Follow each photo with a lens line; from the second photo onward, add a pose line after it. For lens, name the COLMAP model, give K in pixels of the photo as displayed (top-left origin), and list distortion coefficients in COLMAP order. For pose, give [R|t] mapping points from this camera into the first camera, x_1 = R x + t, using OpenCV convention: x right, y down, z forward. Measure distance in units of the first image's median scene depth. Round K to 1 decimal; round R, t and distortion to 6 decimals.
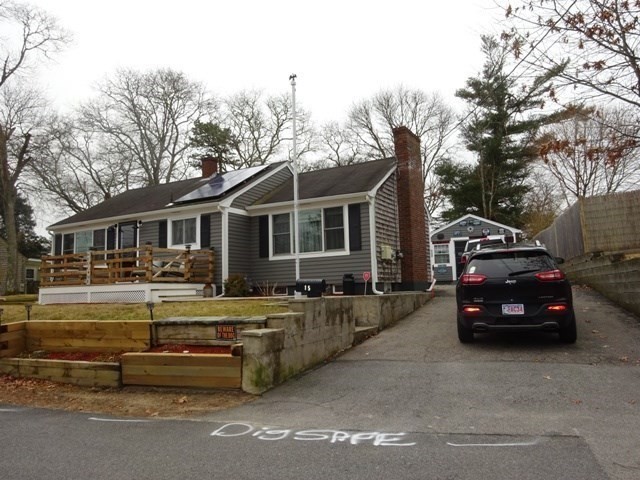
lens RADIAL K [[470.1, 0, 319.7], [0, 470.1, 240.3], [0, 0, 1]] dist [-0.008926, 0.004670]
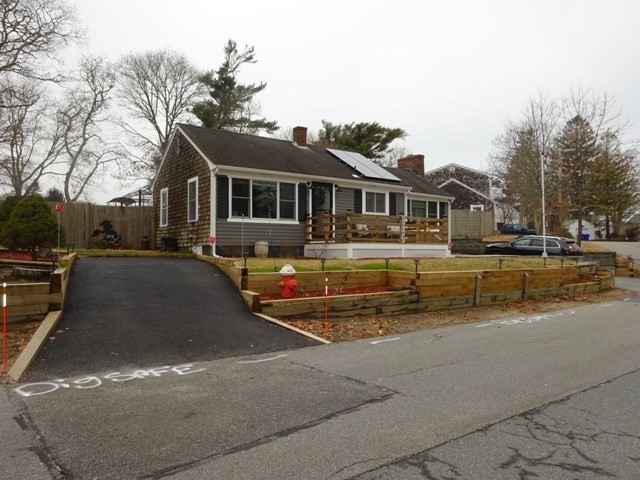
lens RADIAL K [[470.1, 0, 319.1], [0, 470.1, 241.5], [0, 0, 1]] dist [-0.008926, 0.004670]
pose [[0.437560, 0.045248, 0.898050, -1.452369], [-0.113035, 0.993578, 0.005013, 0.093985], [-0.892056, -0.103704, 0.439865, 0.560245]]
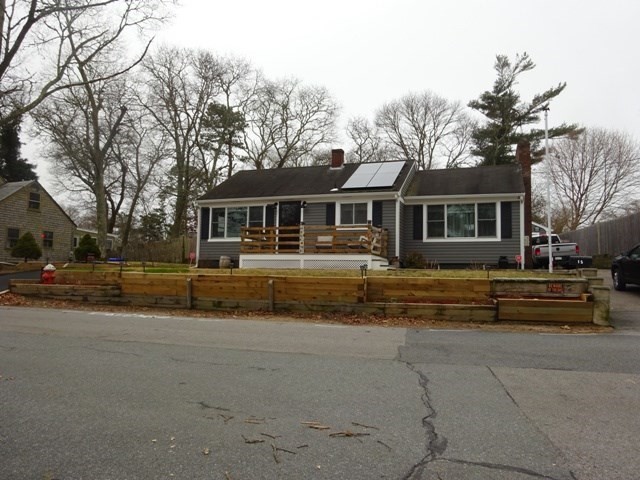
lens RADIAL K [[470.1, 0, 319.8], [0, 470.1, 240.2], [0, 0, 1]] dist [-0.008926, 0.004670]
pose [[0.986821, 0.058686, 0.150801, -0.539160], [-0.062630, 0.997805, 0.021531, 0.027557], [-0.149206, -0.030692, 0.988330, -0.162936]]
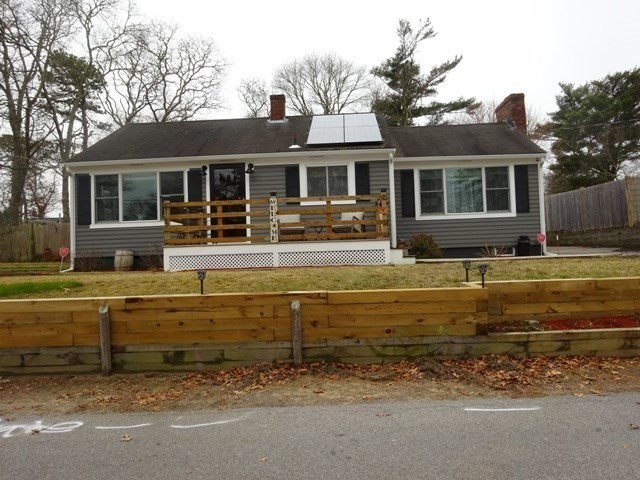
lens RADIAL K [[470.1, 0, 320.7], [0, 470.1, 241.2], [0, 0, 1]] dist [-0.008926, 0.004670]
pose [[0.900104, 0.016639, 0.435357, -0.642763], [-0.040405, 0.998152, 0.045389, 0.047890], [-0.433797, -0.058445, 0.899113, 0.256677]]
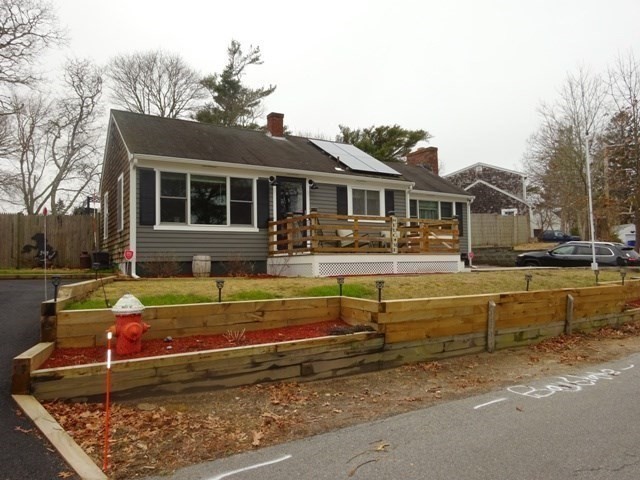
lens RADIAL K [[470.1, 0, 319.6], [0, 470.1, 240.9], [0, 0, 1]] dist [-0.008926, 0.004670]
pose [[0.503771, 0.062060, 0.861605, -1.155140], [-0.093347, 0.995486, -0.017124, 0.085378], [-0.858779, -0.071802, 0.507291, 0.570305]]
